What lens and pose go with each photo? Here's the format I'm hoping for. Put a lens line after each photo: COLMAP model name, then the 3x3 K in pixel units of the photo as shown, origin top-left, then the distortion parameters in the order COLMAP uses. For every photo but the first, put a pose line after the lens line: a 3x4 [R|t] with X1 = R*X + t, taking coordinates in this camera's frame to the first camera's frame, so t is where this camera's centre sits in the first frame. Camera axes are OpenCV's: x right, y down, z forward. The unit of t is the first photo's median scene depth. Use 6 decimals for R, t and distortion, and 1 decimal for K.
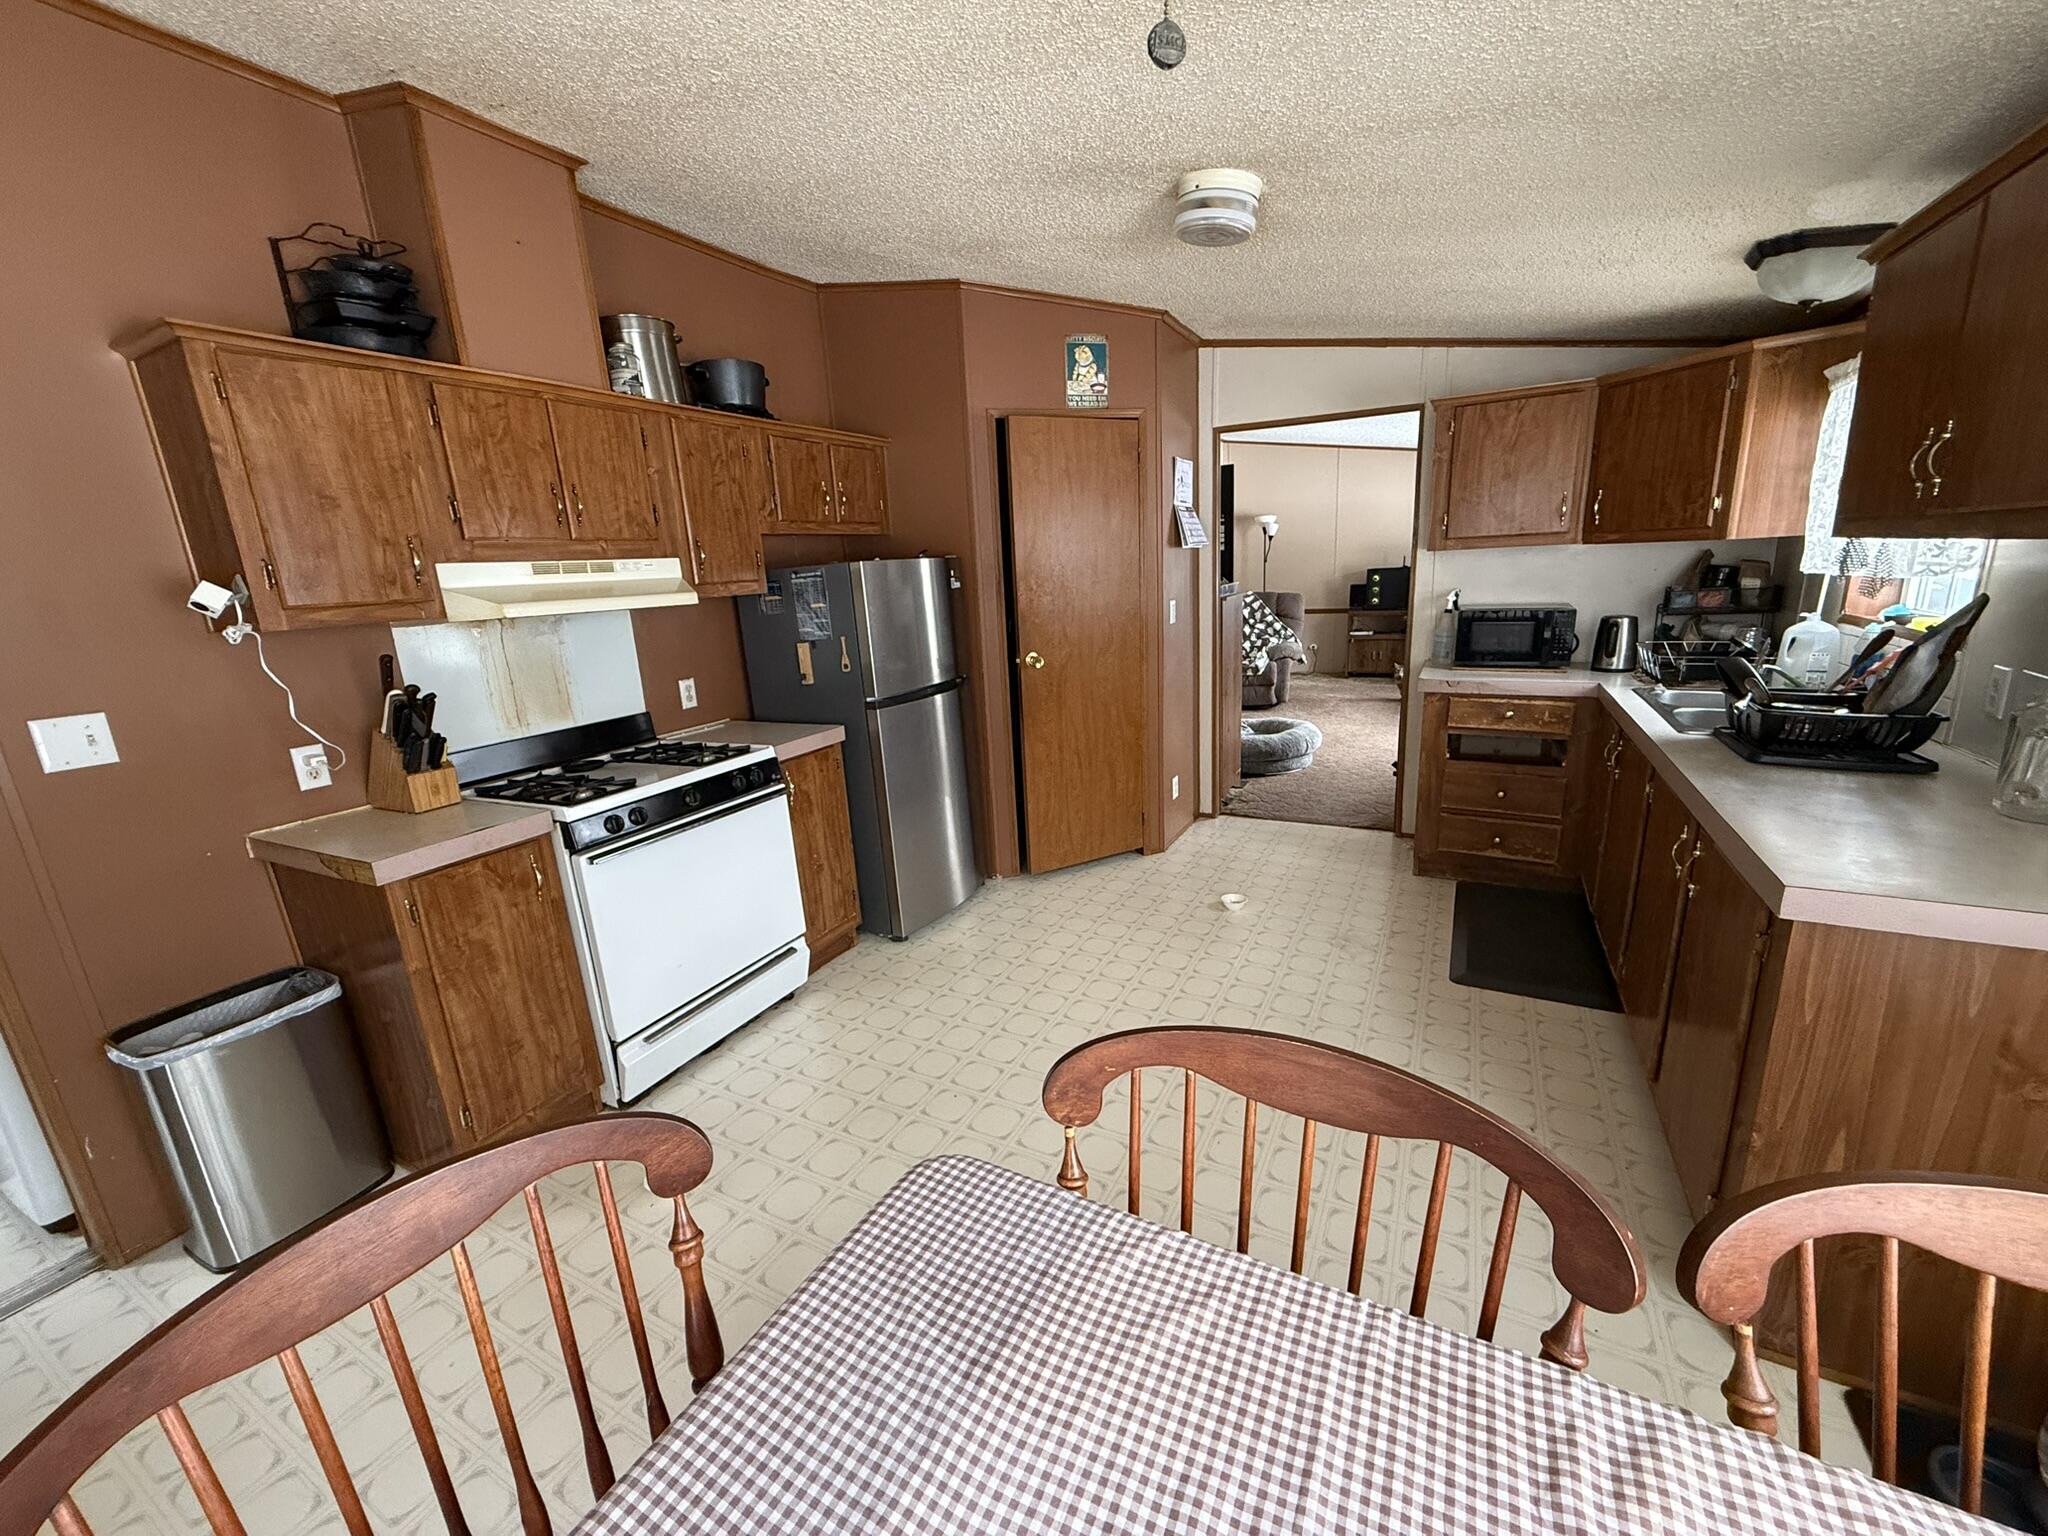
lens RADIAL K [[810.8, 0, 1014.7], [0, 810.8, 772.5], [0, 0, 1]] dist [-0.001838, -0.000584]
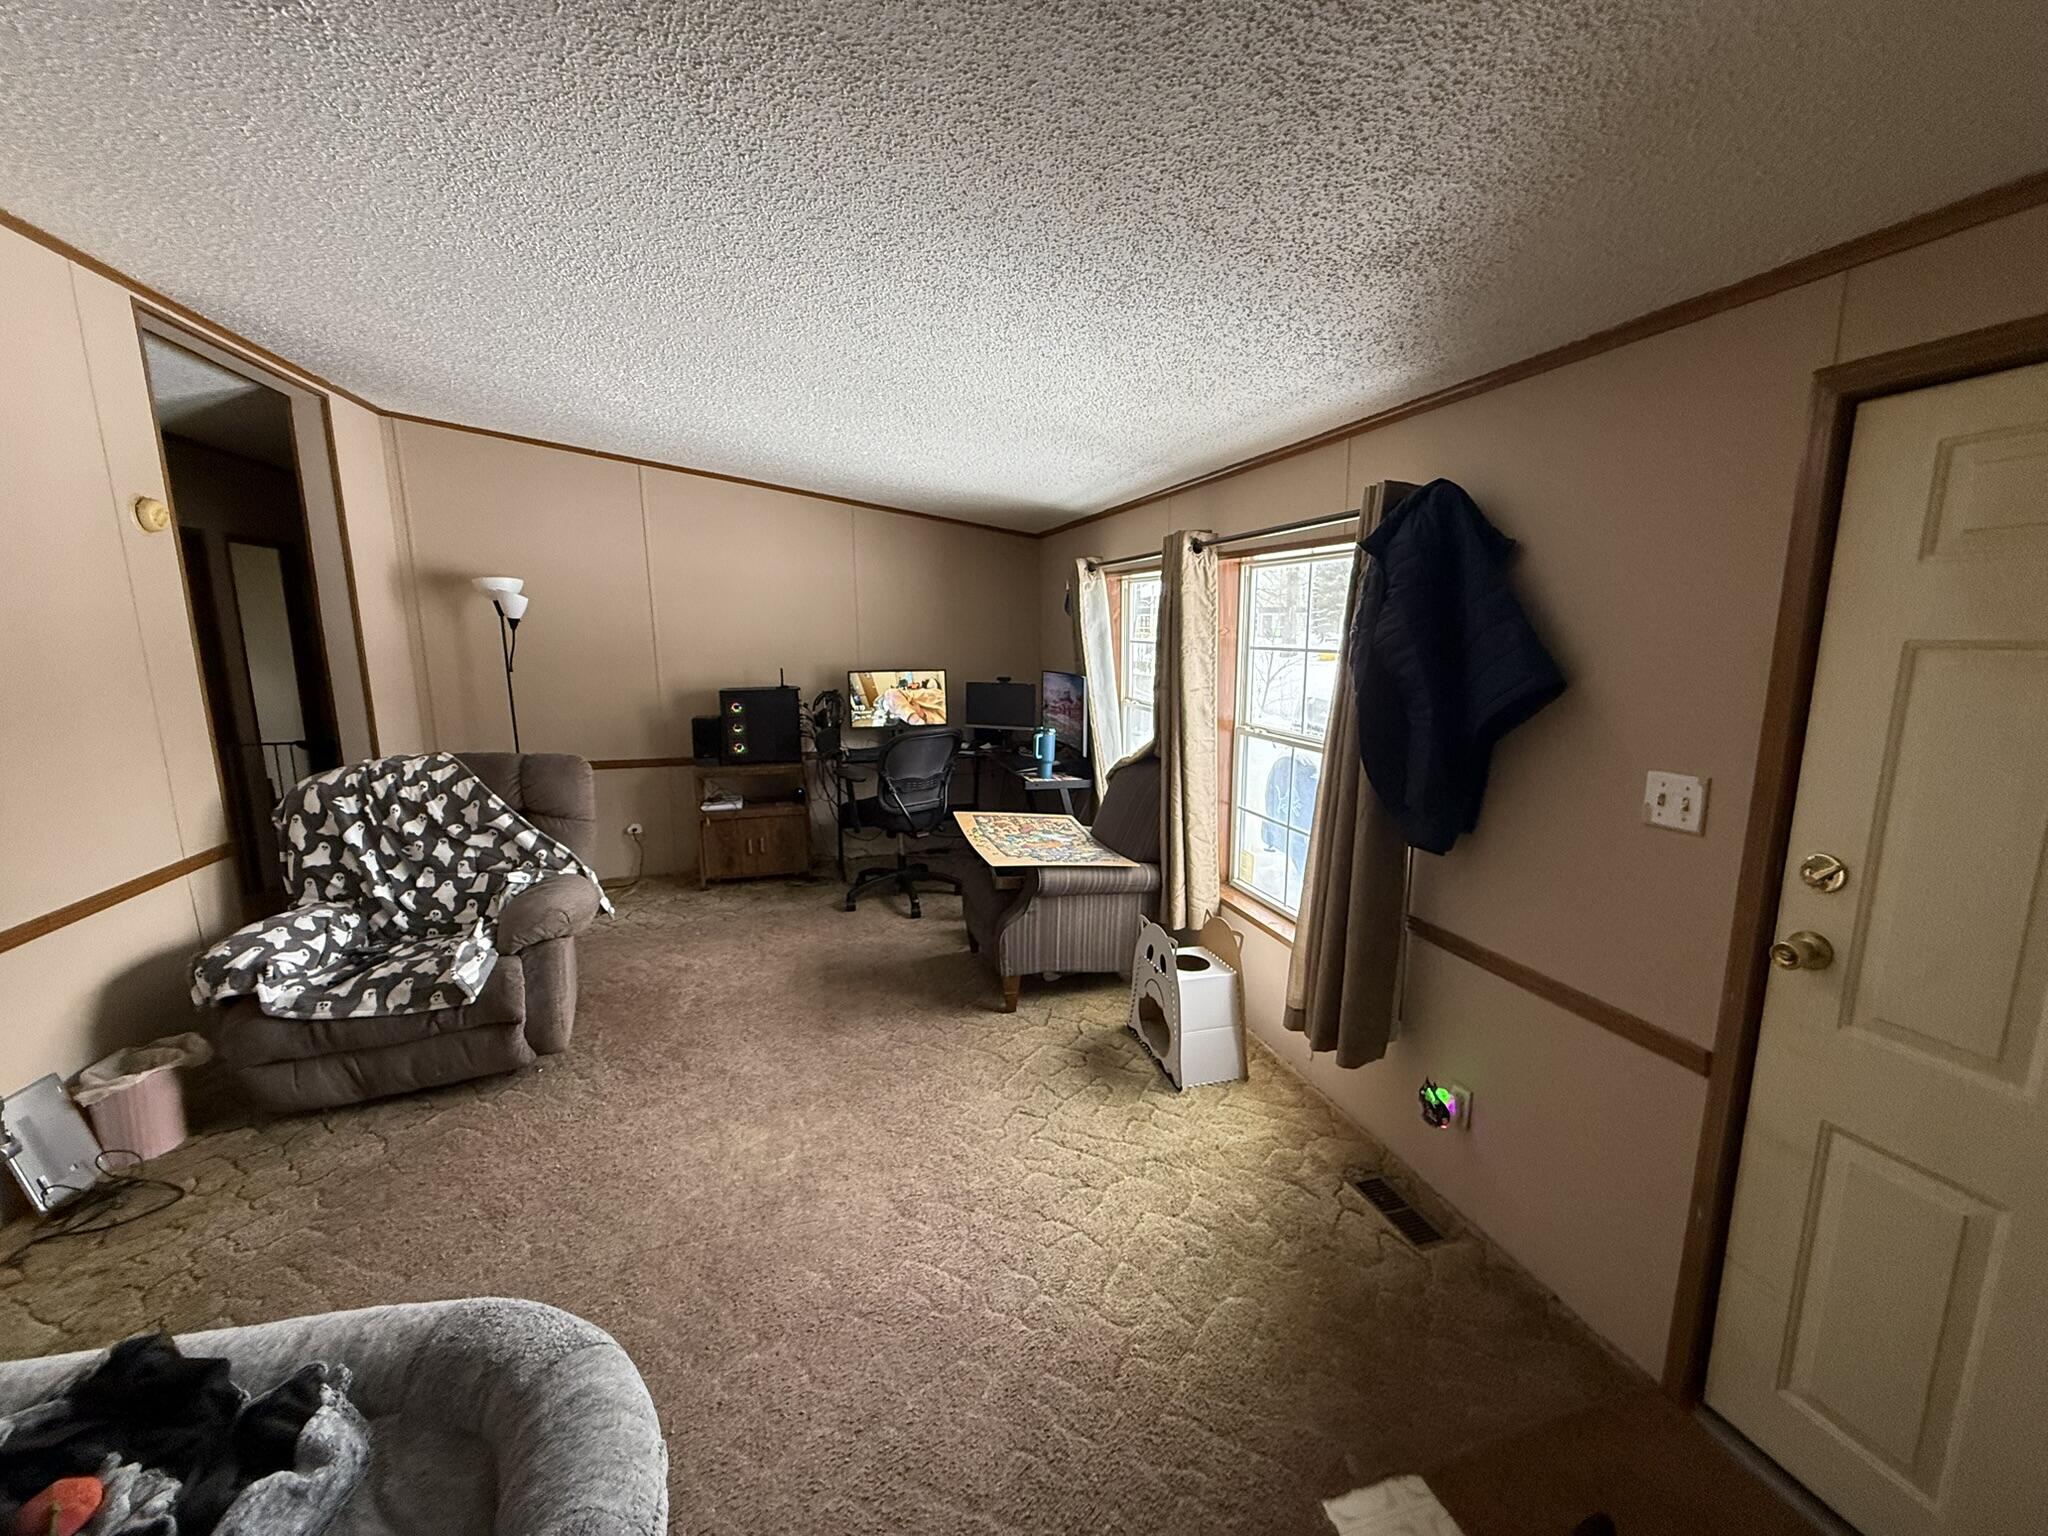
lens RADIAL K [[810.8, 0, 1025.0], [0, 810.8, 770.6], [0, 0, 1]] dist [-0.001838, -0.000584]
pose [[0.710414, -0.069505, 0.700344, 0.214857], [0.140907, 0.989010, -0.044781, -0.157844], [-0.689534, 0.130496, 0.712399, 0.523058]]
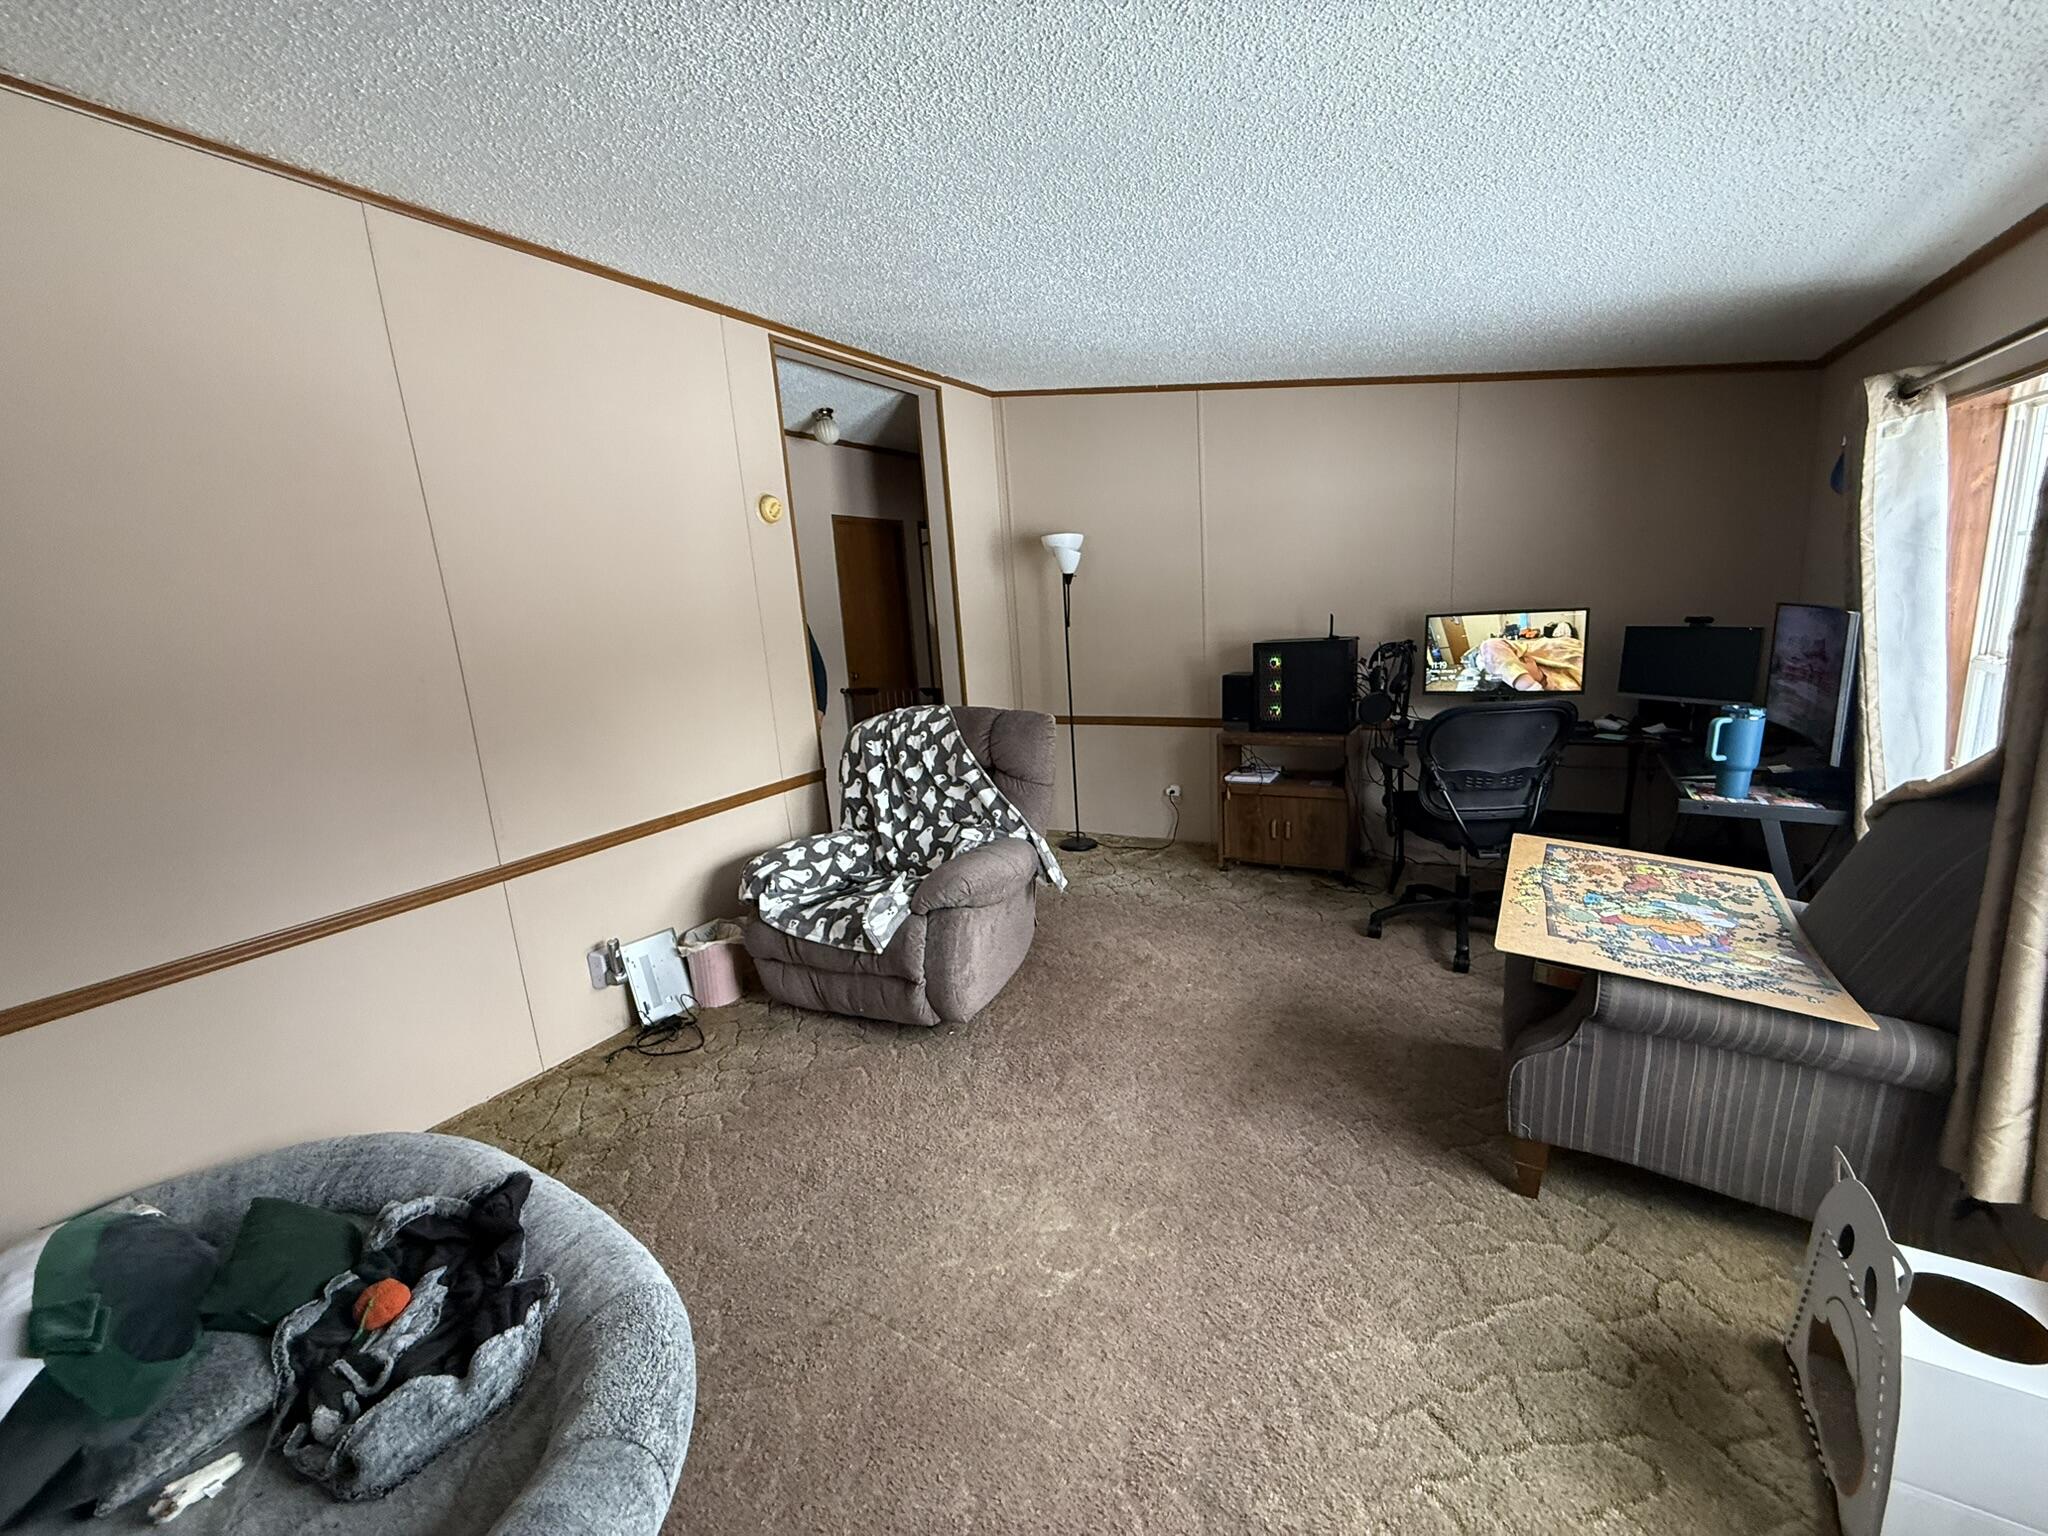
lens RADIAL K [[810.8, 0, 1021.6], [0, 810.8, 771.1], [0, 0, 1]] dist [-0.001838, -0.000584]
pose [[0.999062, -0.003452, -0.043170, 0.351030], [0.001479, 0.998956, -0.045660, -0.171333], [0.043283, 0.045553, 0.998024, 0.585058]]
